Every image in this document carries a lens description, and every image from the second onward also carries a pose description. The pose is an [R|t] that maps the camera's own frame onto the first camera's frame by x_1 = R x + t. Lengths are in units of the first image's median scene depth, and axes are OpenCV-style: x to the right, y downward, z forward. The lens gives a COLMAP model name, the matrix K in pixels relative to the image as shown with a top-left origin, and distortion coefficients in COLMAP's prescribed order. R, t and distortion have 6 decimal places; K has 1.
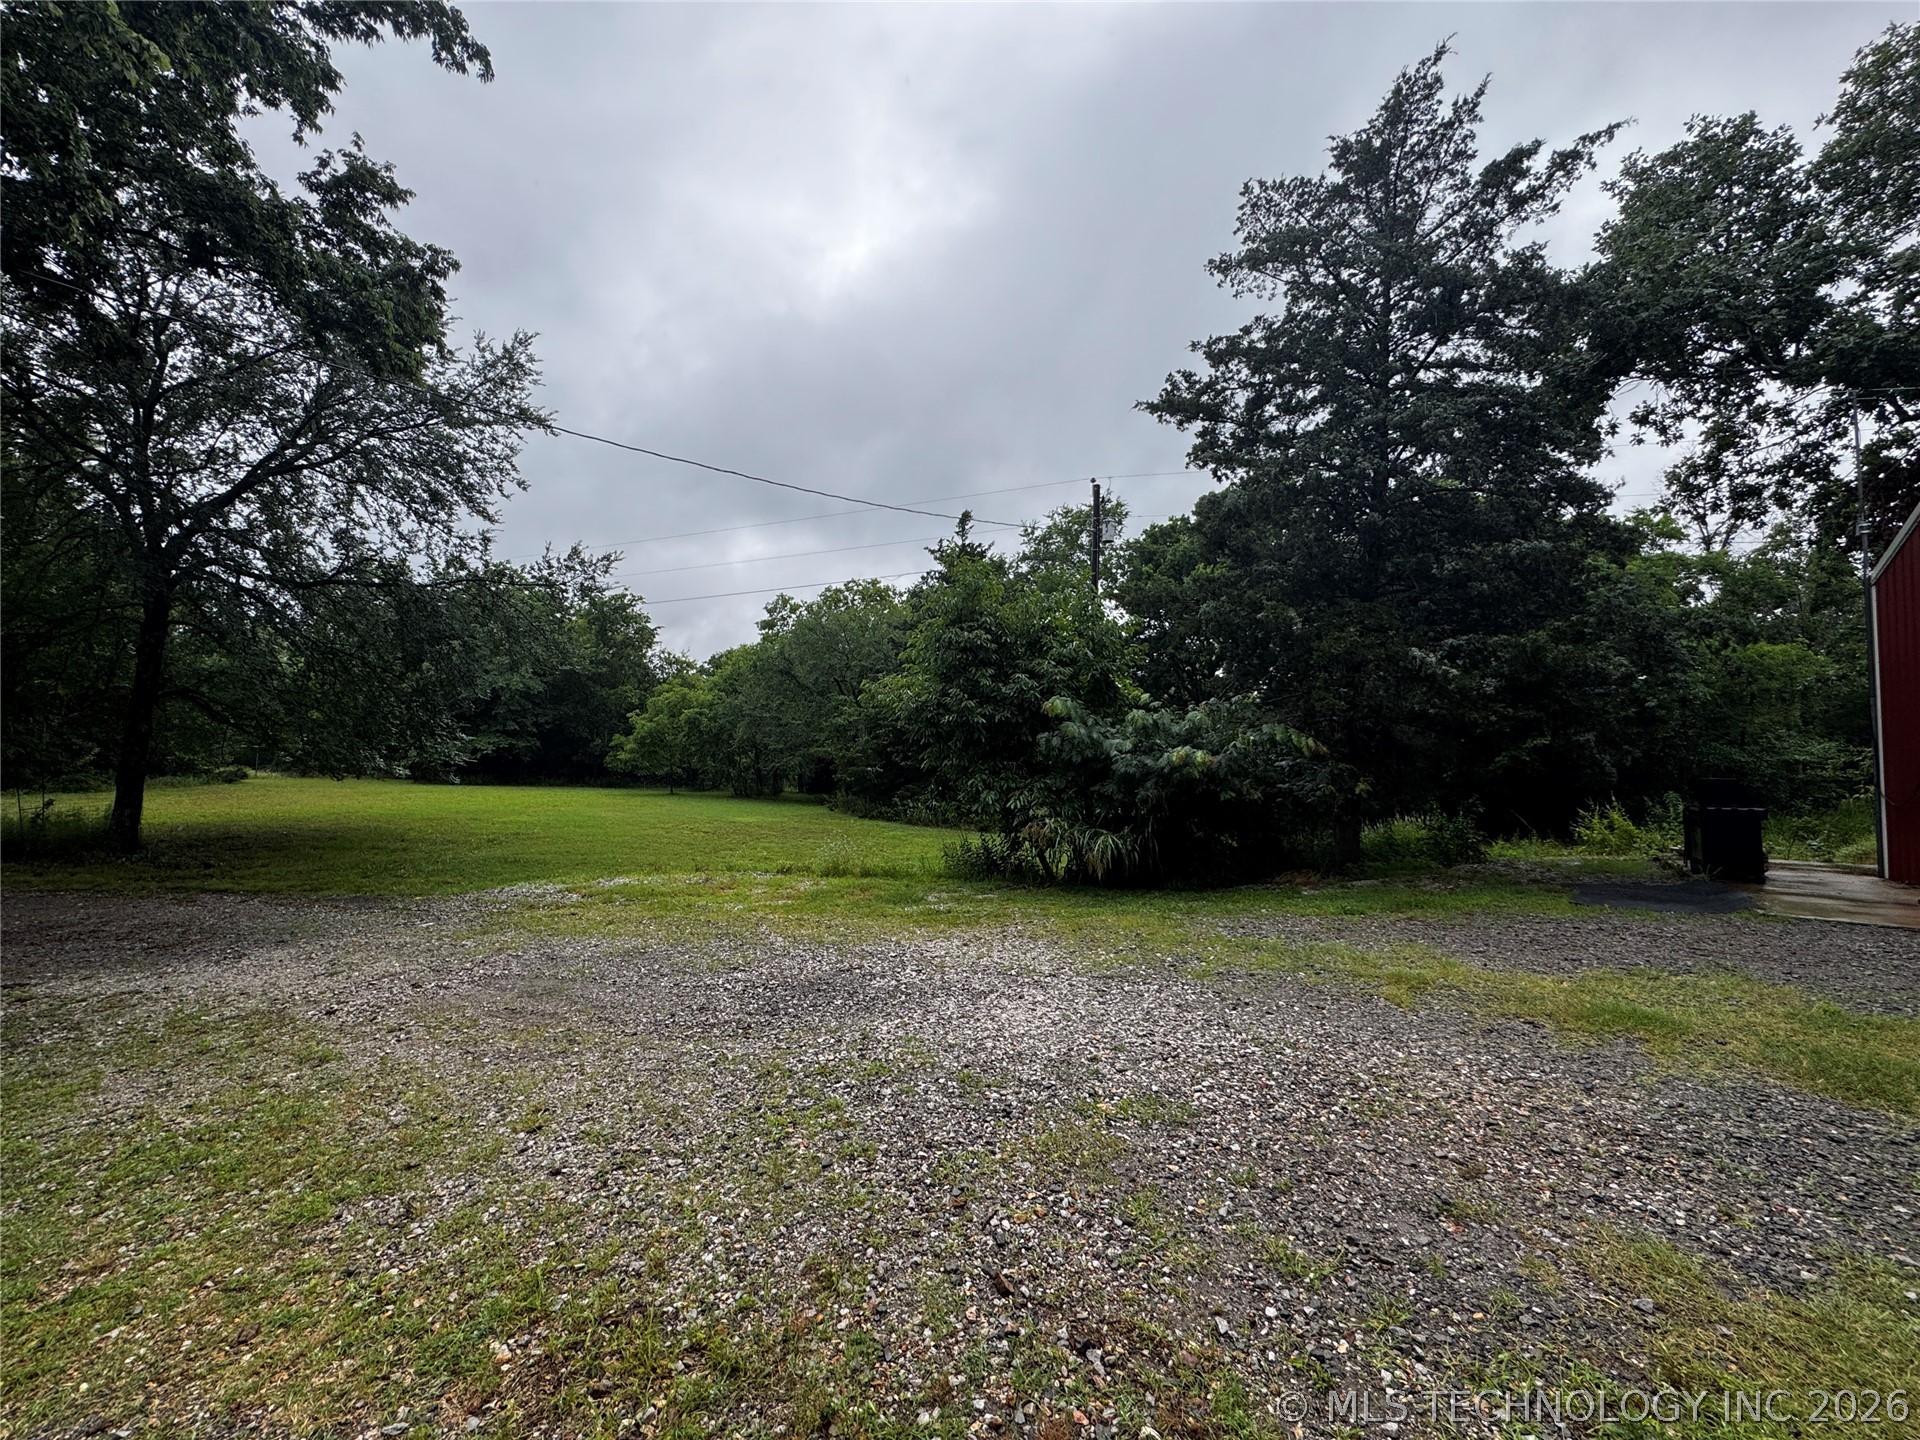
lens RADIAL K [[763.5, 0, 954.5], [0, 763.5, 721.7], [0, 0, 1]] dist [-0.002226, -0.000081]
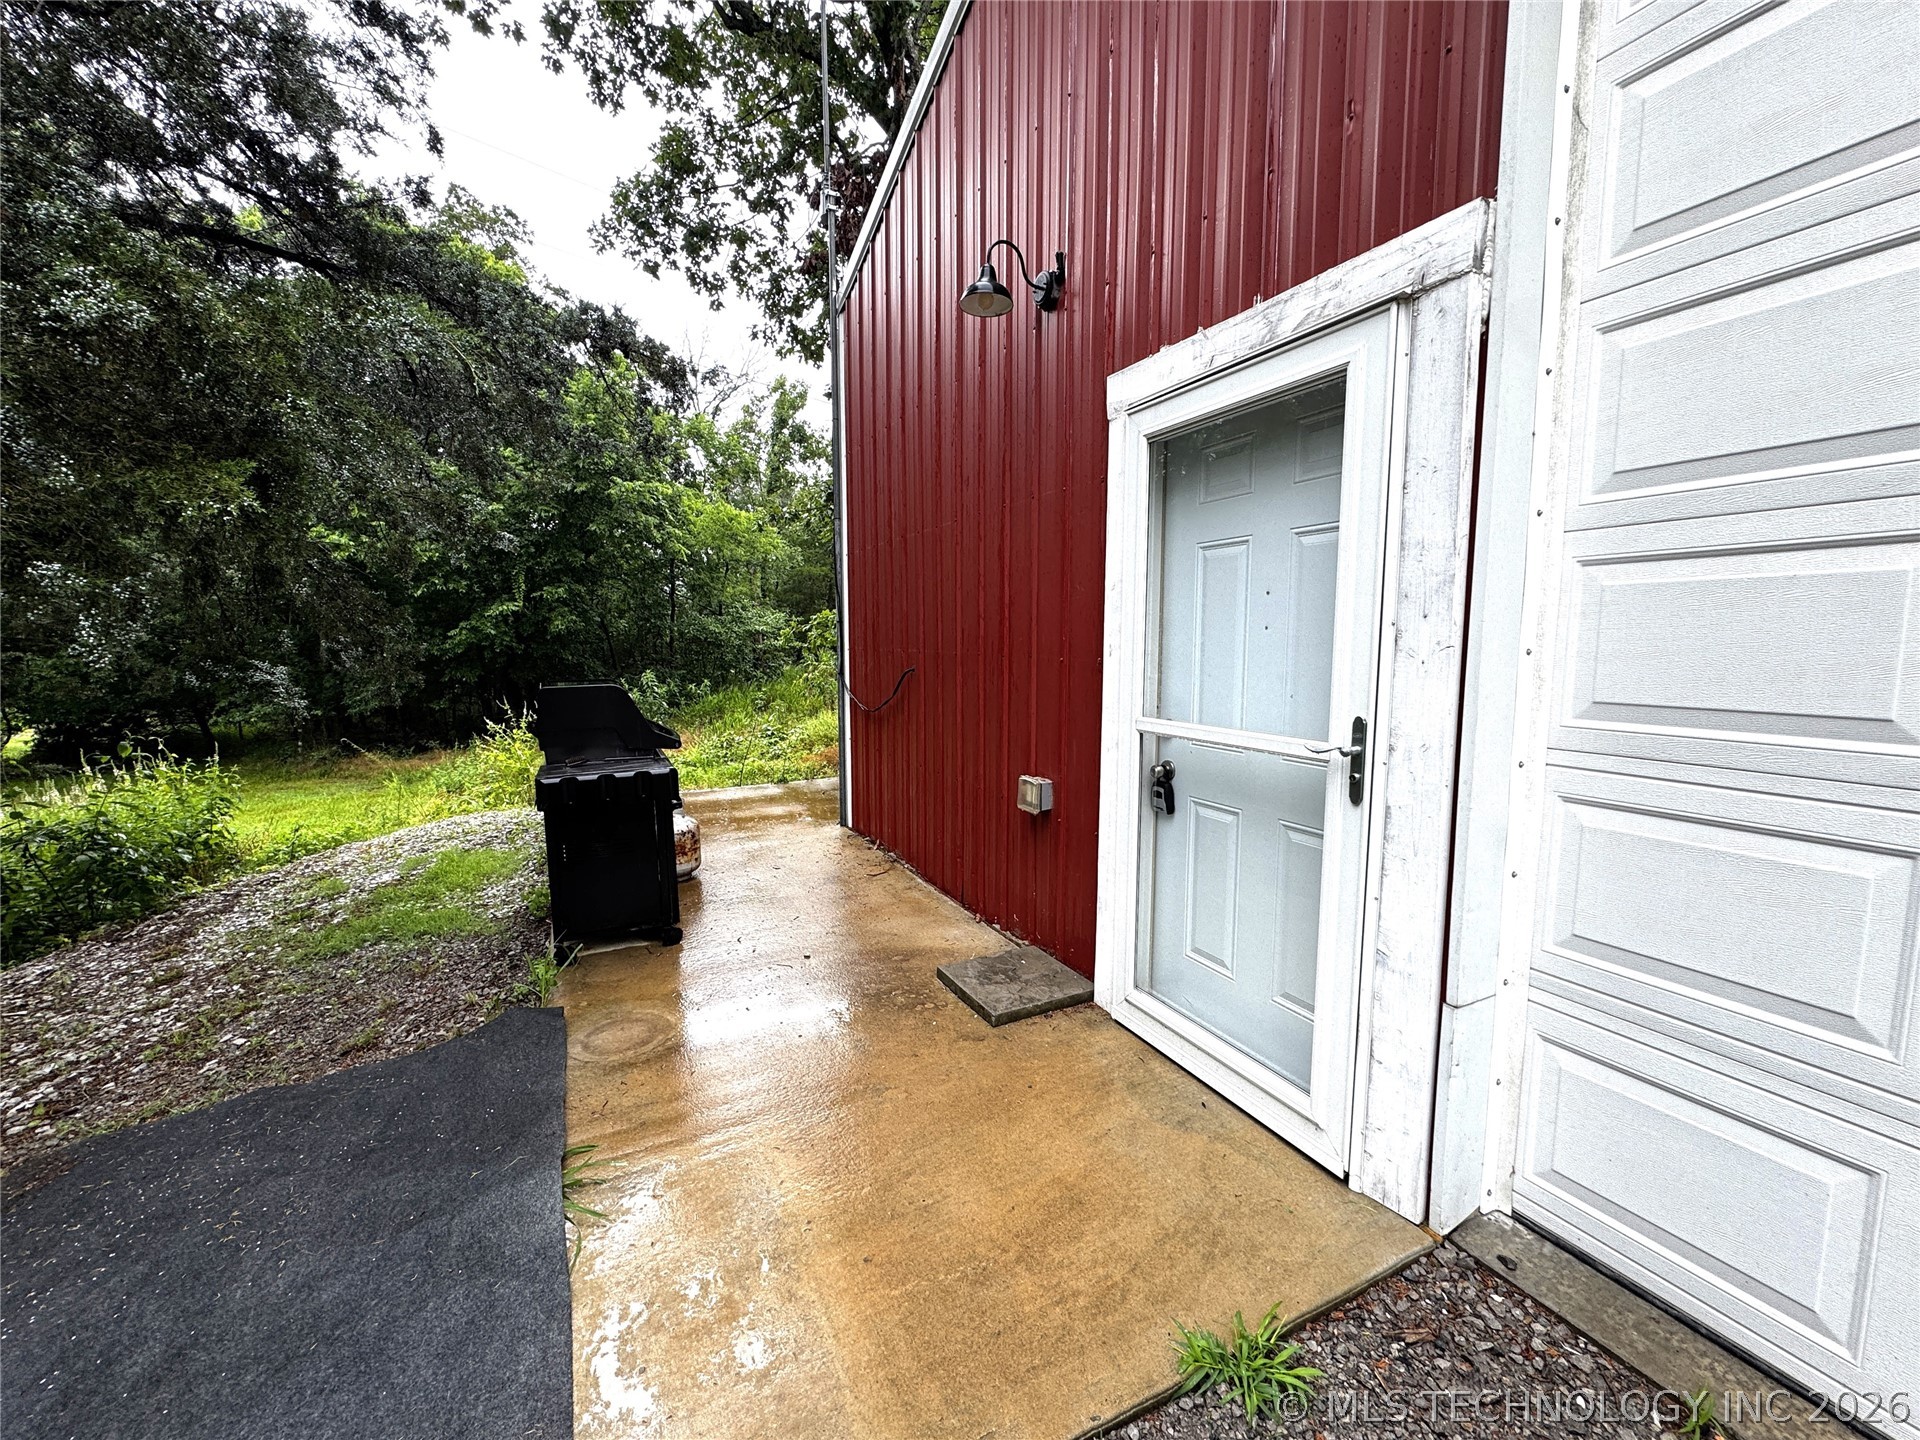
lens RADIAL K [[763.5, 0, 955.7], [0, 763.5, 717.0], [0, 0, 1]] dist [-0.002226, -0.000081]
pose [[0.468682, -0.108318, 0.876701, 0.471177], [-0.032950, 0.989619, 0.139885, 0.020124], [-0.882752, -0.094449, 0.460248, 0.416877]]
